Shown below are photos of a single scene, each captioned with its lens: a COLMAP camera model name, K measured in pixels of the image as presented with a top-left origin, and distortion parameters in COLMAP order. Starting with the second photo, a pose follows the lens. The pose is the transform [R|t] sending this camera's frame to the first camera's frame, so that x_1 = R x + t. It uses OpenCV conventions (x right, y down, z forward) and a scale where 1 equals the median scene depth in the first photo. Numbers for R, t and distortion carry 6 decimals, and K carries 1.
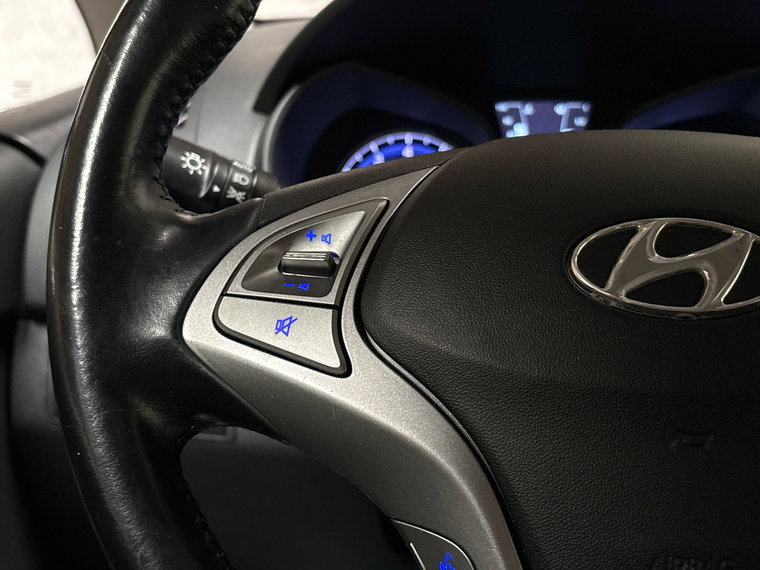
lens RADIAL K [[878.0, 0, 380.0], [0, 878.0, 285.0], [0, 0, 1]] dist [0.164611, -0.557479]
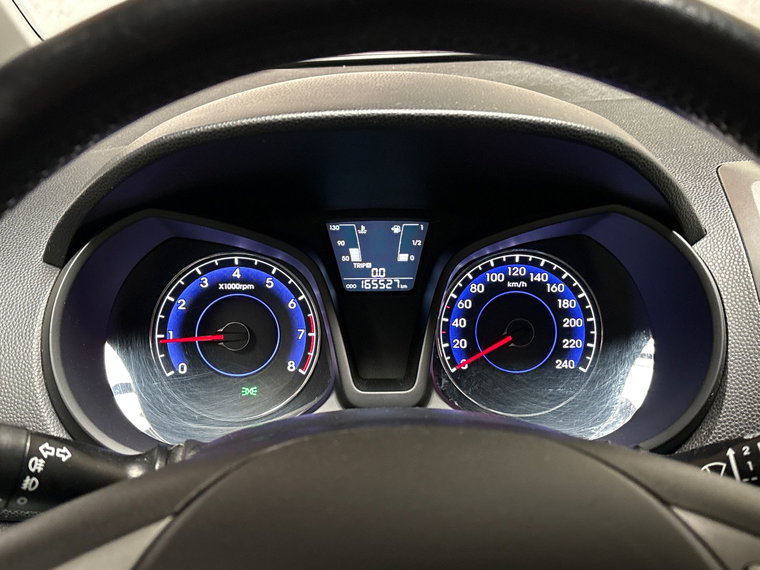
lens RADIAL K [[878.0, 0, 380.0], [0, 878.0, 285.0], [0, 0, 1]] dist [0.164611, -0.557479]
pose [[0.993204, -0.039226, 0.109579, 0.184100], [0.033126, 0.997828, 0.056943, -0.431362], [-0.111575, -0.052926, 0.992346, 0.171542]]
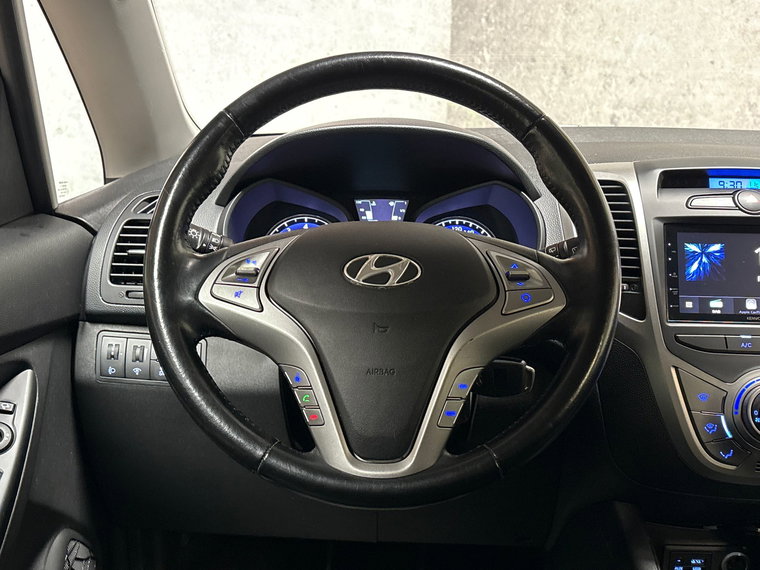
lens RADIAL K [[878.0, 0, 380.0], [0, 878.0, 285.0], [0, 0, 1]] dist [0.164611, -0.557479]
pose [[0.997375, -0.003588, 0.072325, 0.120661], [0.009208, 0.996948, -0.077522, 0.219567], [-0.071826, 0.077984, 0.994364, -1.610771]]
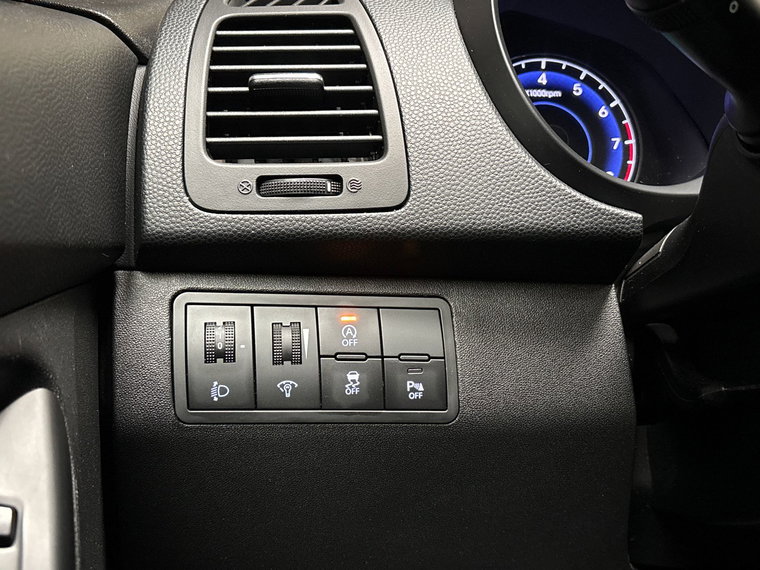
lens RADIAL K [[878.0, 0, 380.0], [0, 878.0, 285.0], [0, 0, 1]] dist [0.164611, -0.557479]
pose [[0.958936, -0.047162, 0.279674, -0.821866], [0.086275, 0.987854, -0.129233, 0.309392], [-0.270182, 0.148055, 0.951358, 0.644144]]
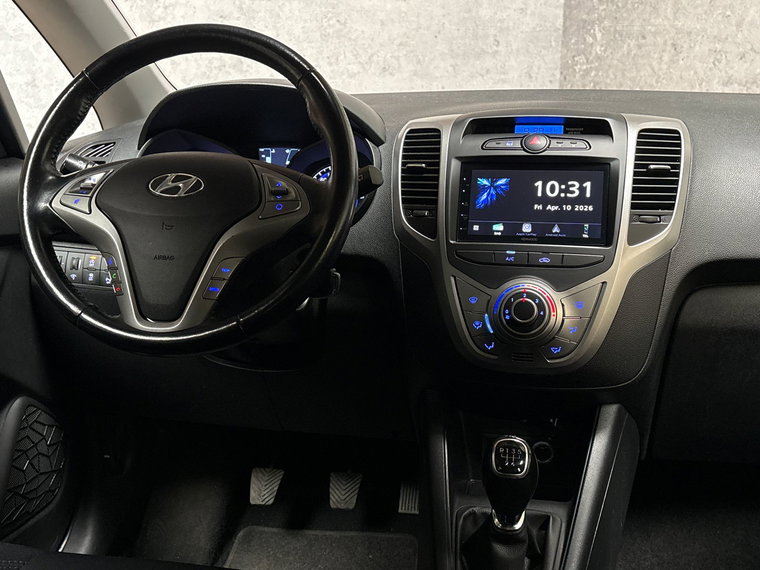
lens RADIAL K [[878.0, 0, 380.0], [0, 878.0, 285.0], [0, 0, 1]] dist [0.164611, -0.557479]
pose [[0.993991, 0.020556, -0.107513, 1.482473], [-0.027218, 0.997774, -0.060874, 0.557293], [0.106022, 0.063435, 0.992338, -2.400452]]
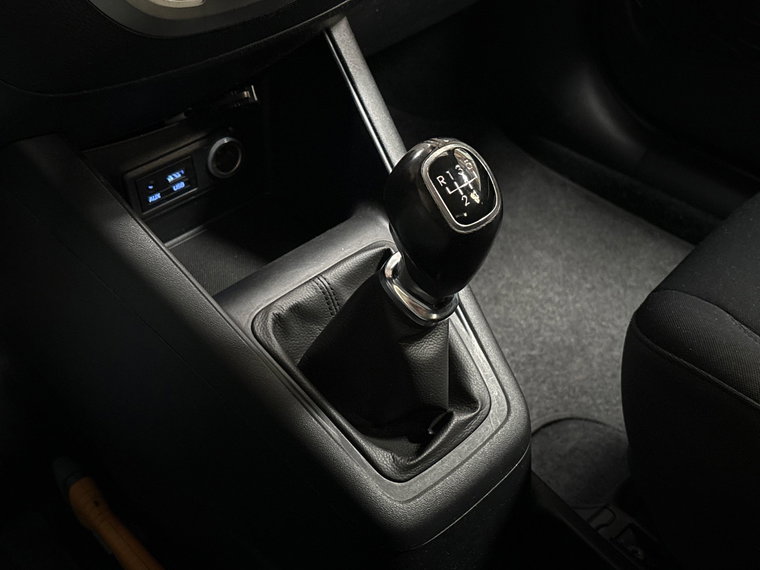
lens RADIAL K [[878.0, 0, 380.0], [0, 878.0, 285.0], [0, 0, 1]] dist [0.164611, -0.557479]
pose [[0.687405, -0.480170, 0.544896, 0.639190], [0.256469, 0.862413, 0.436427, 0.448958], [-0.679484, -0.160253, 0.715975, -0.081237]]
